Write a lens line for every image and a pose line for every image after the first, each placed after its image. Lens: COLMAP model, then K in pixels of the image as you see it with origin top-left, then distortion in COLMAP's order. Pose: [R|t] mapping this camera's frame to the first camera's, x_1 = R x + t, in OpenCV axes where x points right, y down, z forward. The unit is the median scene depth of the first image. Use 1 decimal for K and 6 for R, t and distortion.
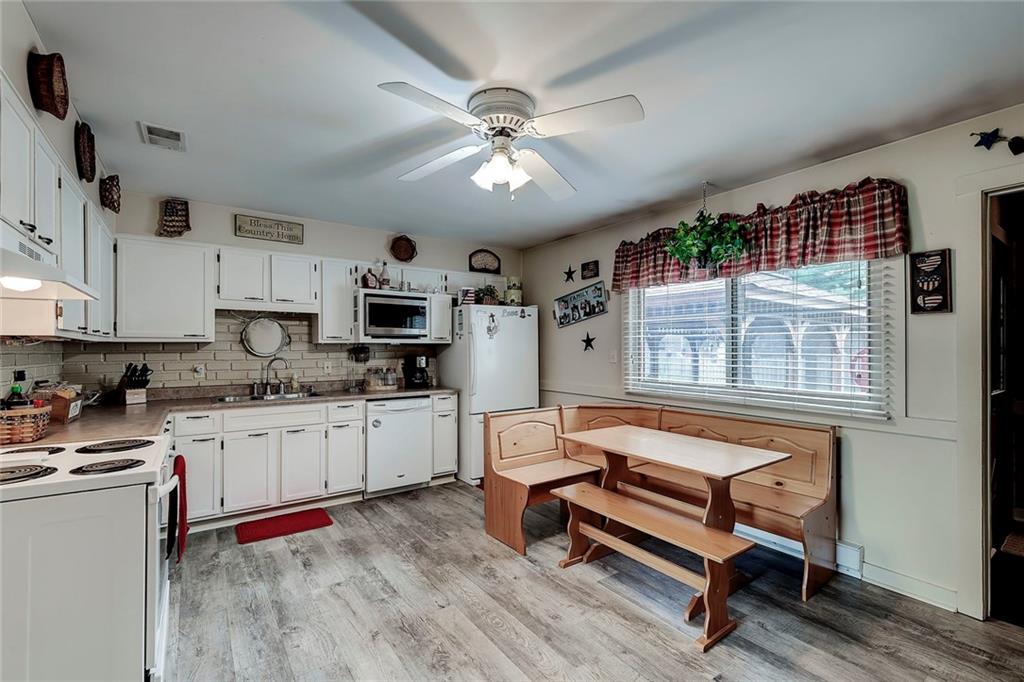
lens RADIAL K [[447.4, 0, 502.4], [0, 447.4, 347.3], [0, 0, 1]] dist [0.001615, -0.000027]
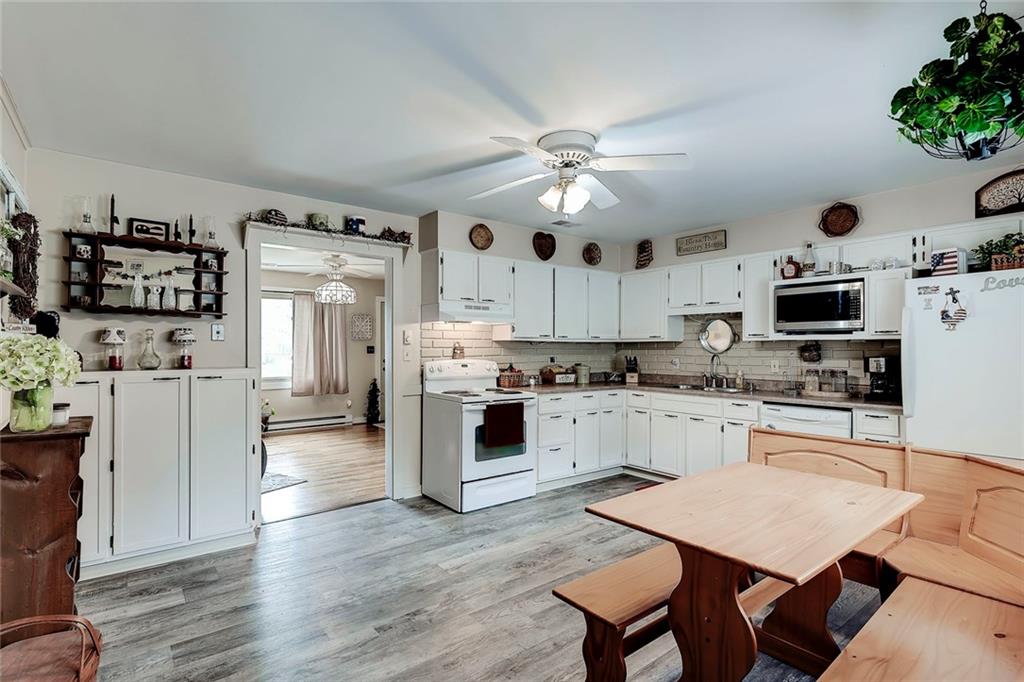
lens RADIAL K [[491.5, 0, 505.5], [0, 491.5, 345.4], [0, 0, 1]] dist [0.000197, 0.000067]
pose [[0.052754, -0.001013, -0.998607, 0.734400], [0.002377, 0.999997, -0.000889, 0.000591], [0.998605, -0.002327, 0.052757, 0.439725]]
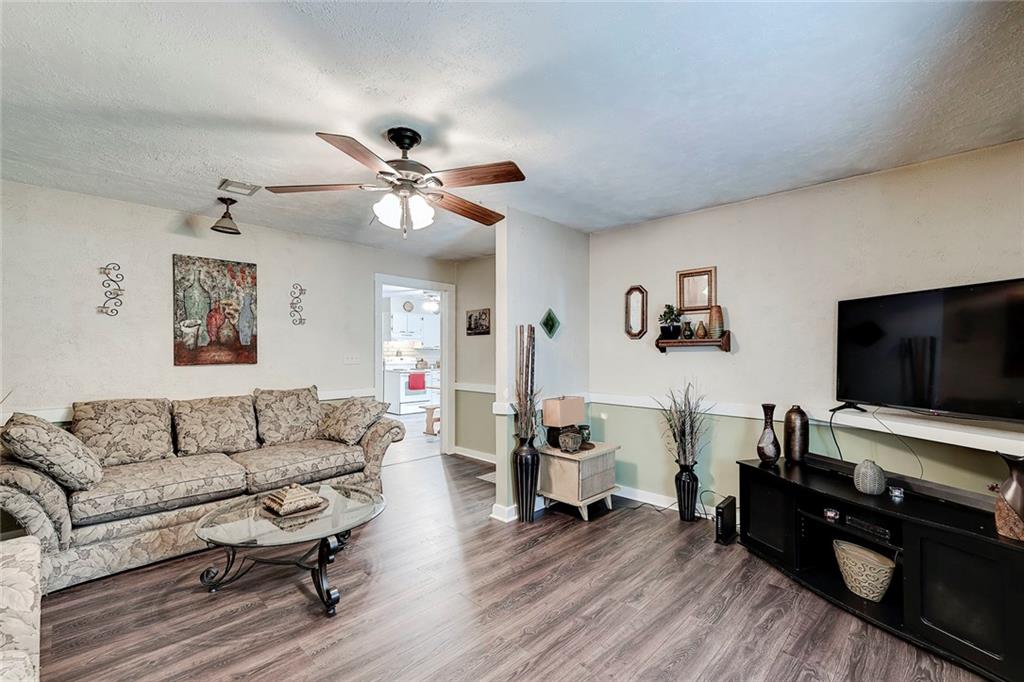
lens RADIAL K [[447.4, 0, 502.4], [0, 447.4, 347.3], [0, 0, 1]] dist [0.001615, -0.000027]
pose [[0.177408, -0.003193, -0.984132, 2.239791], [0.001782, 0.999994, -0.002923, -0.012610], [0.984136, -0.001235, 0.177412, 0.520821]]
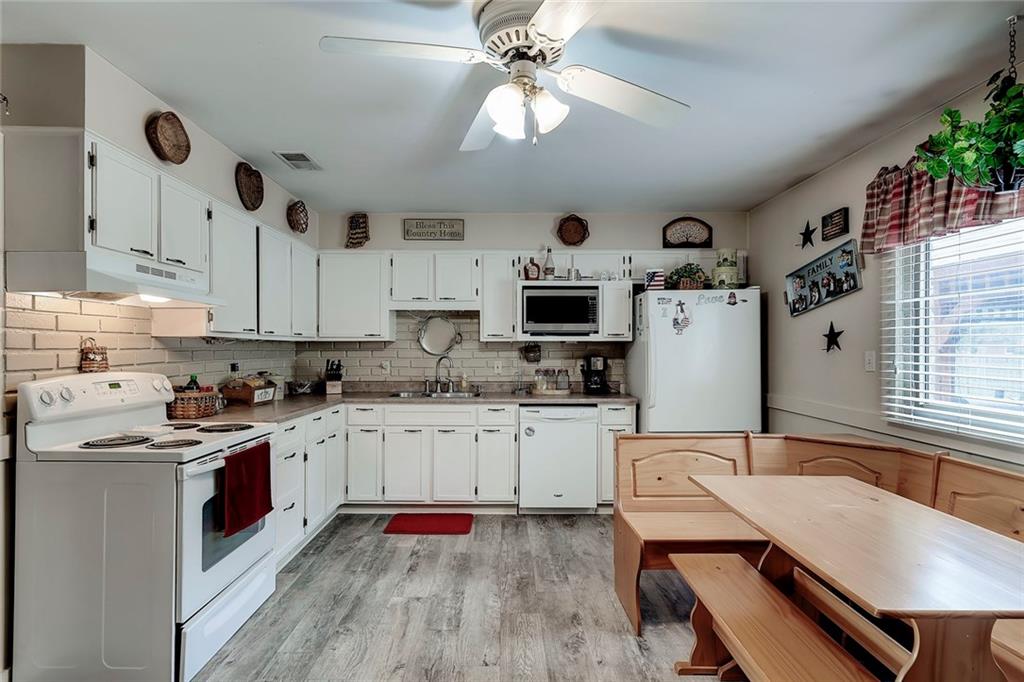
lens RADIAL K [[495.5, 0, 496.9], [0, 495.5, 348.0], [0, 0, 1]] dist [0.001638, 0.000110]
pose [[0.815538, 0.003013, -0.578695, 0.250767], [-0.000759, 0.999991, 0.004136, 0.000373], [0.578703, -0.002934, 0.815533, 0.172742]]
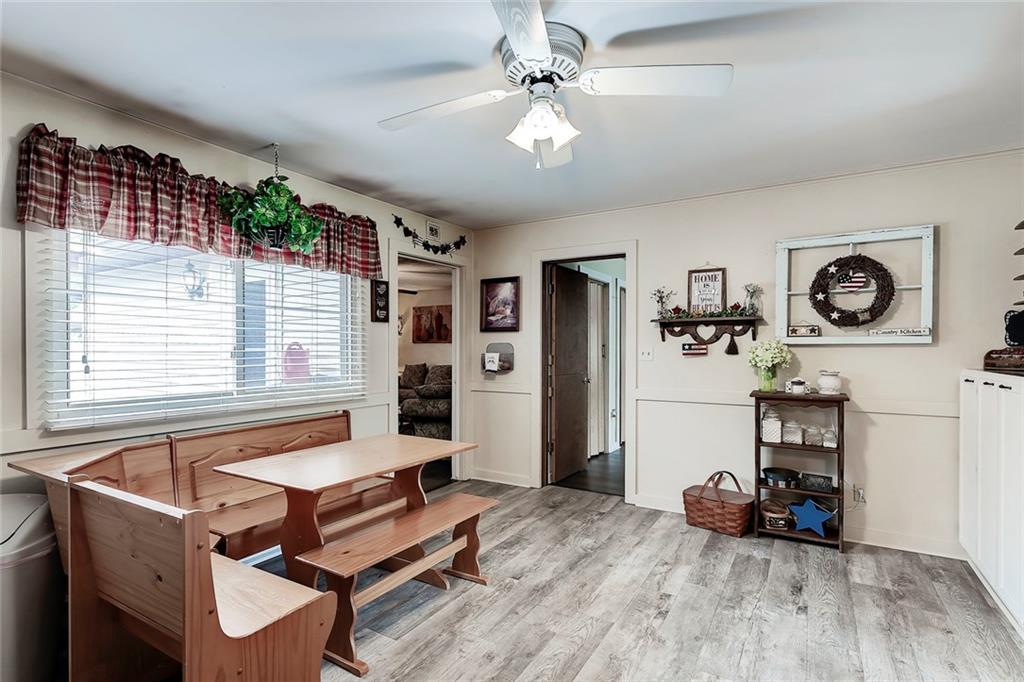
lens RADIAL K [[495.5, 0, 496.9], [0, 495.5, 348.0], [0, 0, 1]] dist [0.001638, 0.000110]
pose [[-0.390913, -0.000291, 0.920427, -0.456568], [-0.001858, 0.999998, -0.000473, 0.006459], [-0.920426, -0.001895, -0.390913, 0.814534]]
